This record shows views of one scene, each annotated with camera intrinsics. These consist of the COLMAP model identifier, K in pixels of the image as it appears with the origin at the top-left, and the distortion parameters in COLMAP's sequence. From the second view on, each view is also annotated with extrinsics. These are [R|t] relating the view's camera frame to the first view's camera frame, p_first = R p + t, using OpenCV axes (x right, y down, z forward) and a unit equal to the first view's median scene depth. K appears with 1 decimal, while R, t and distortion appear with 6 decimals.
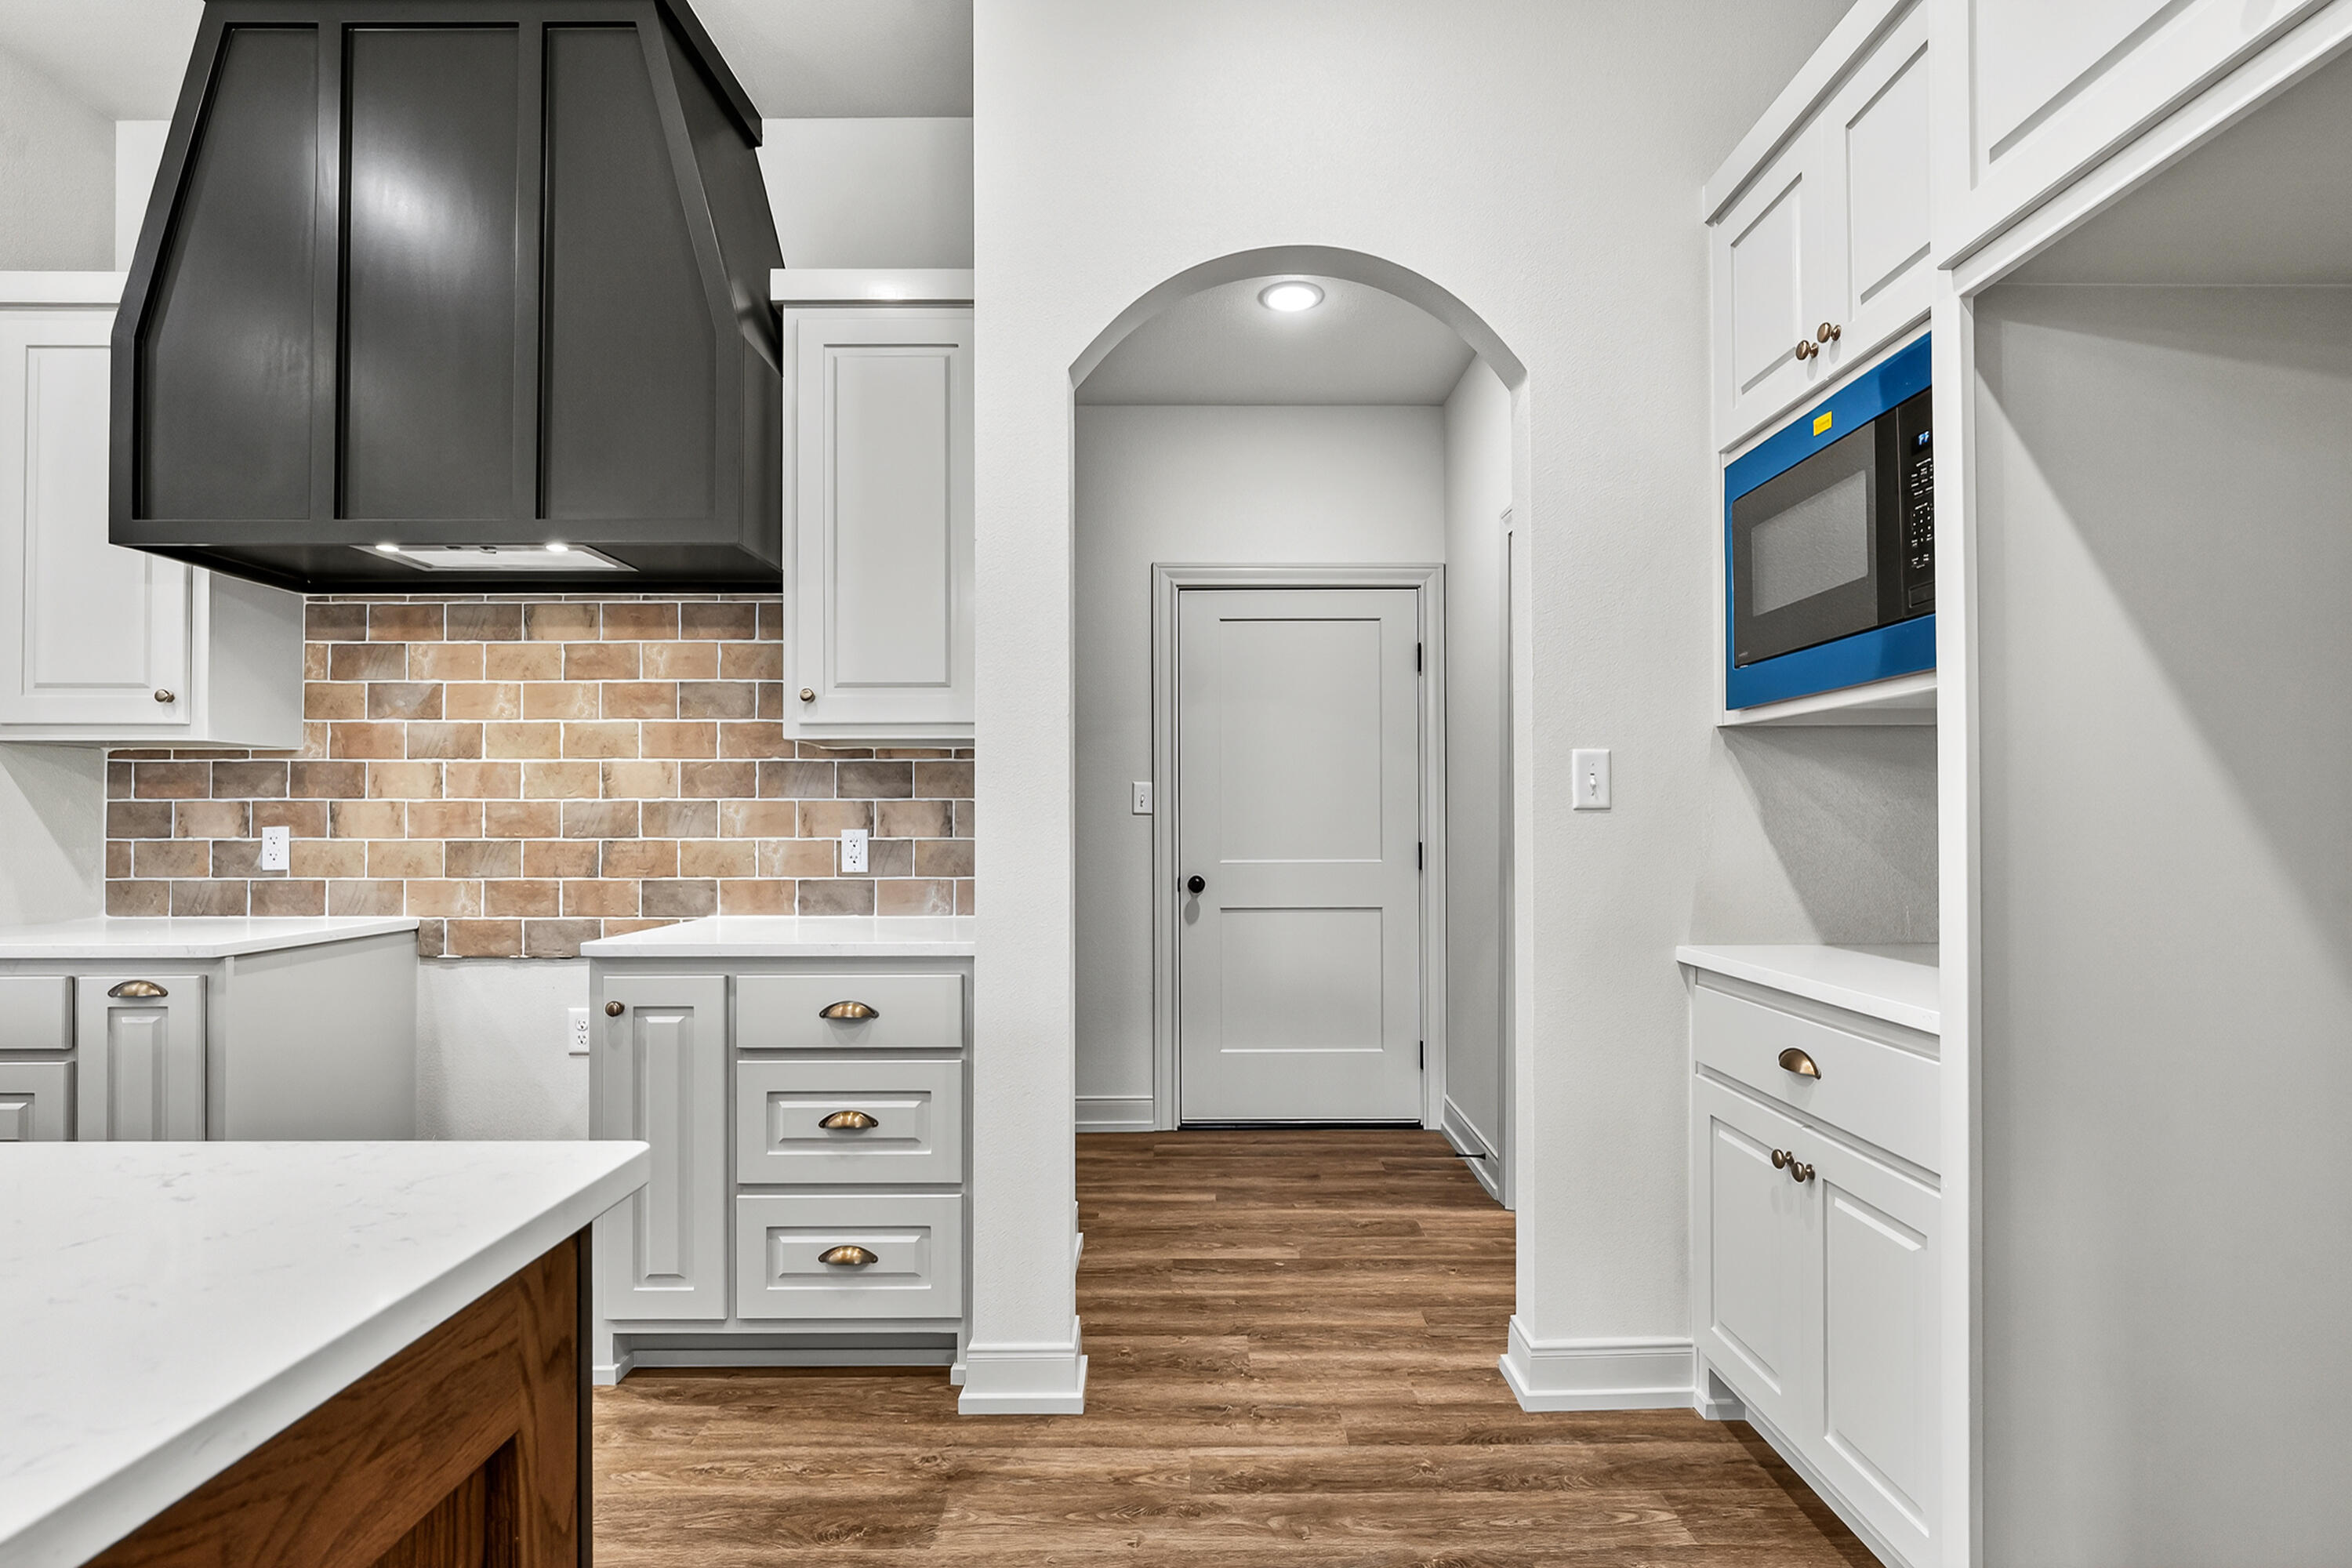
lens RADIAL K [[1130.8, 0, 1183.4], [0, 1130.8, 800.3], [0, 0, 1]] dist [-0.009967, 0.003413]
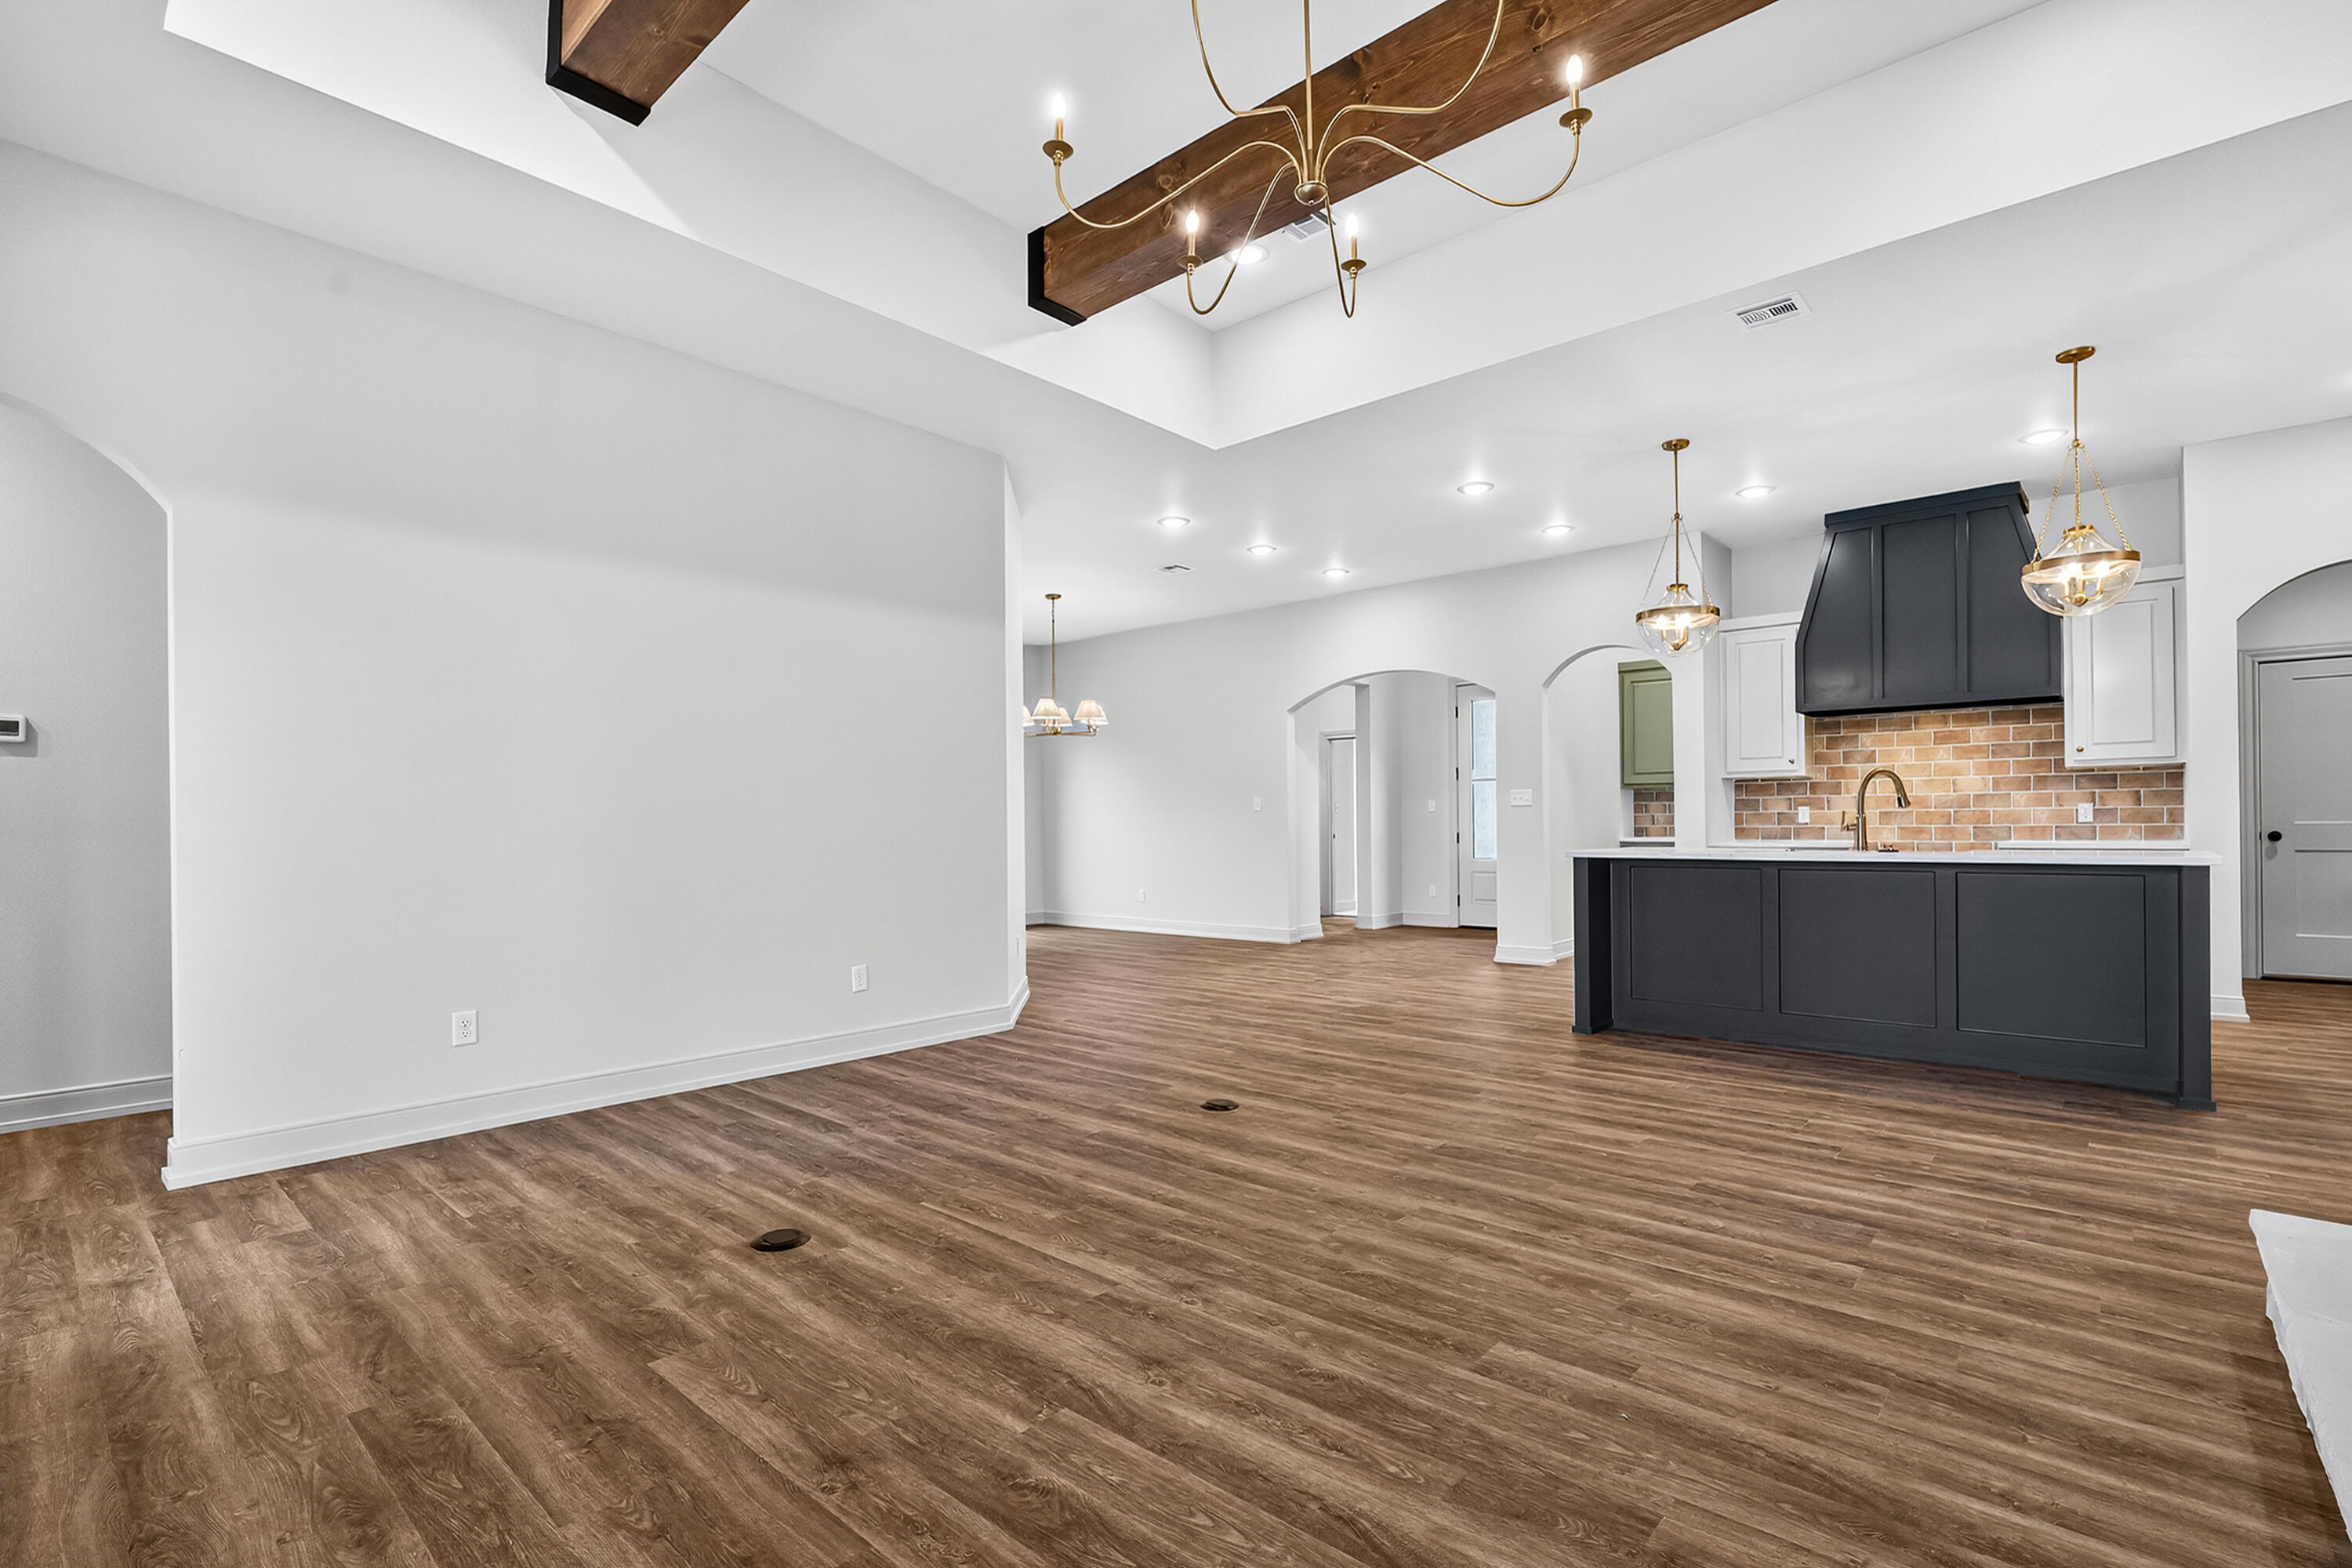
lens RADIAL K [[1061.4, 0, 1182.3], [0, 1061.4, 822.5], [0, 0, 1]] dist [-0.011862, 0.000638]
pose [[0.745695, -0.007388, -0.666246, -0.235711], [0.020502, 0.999719, 0.011861, 0.001618], [0.665971, -0.022504, 0.745638, -1.841010]]
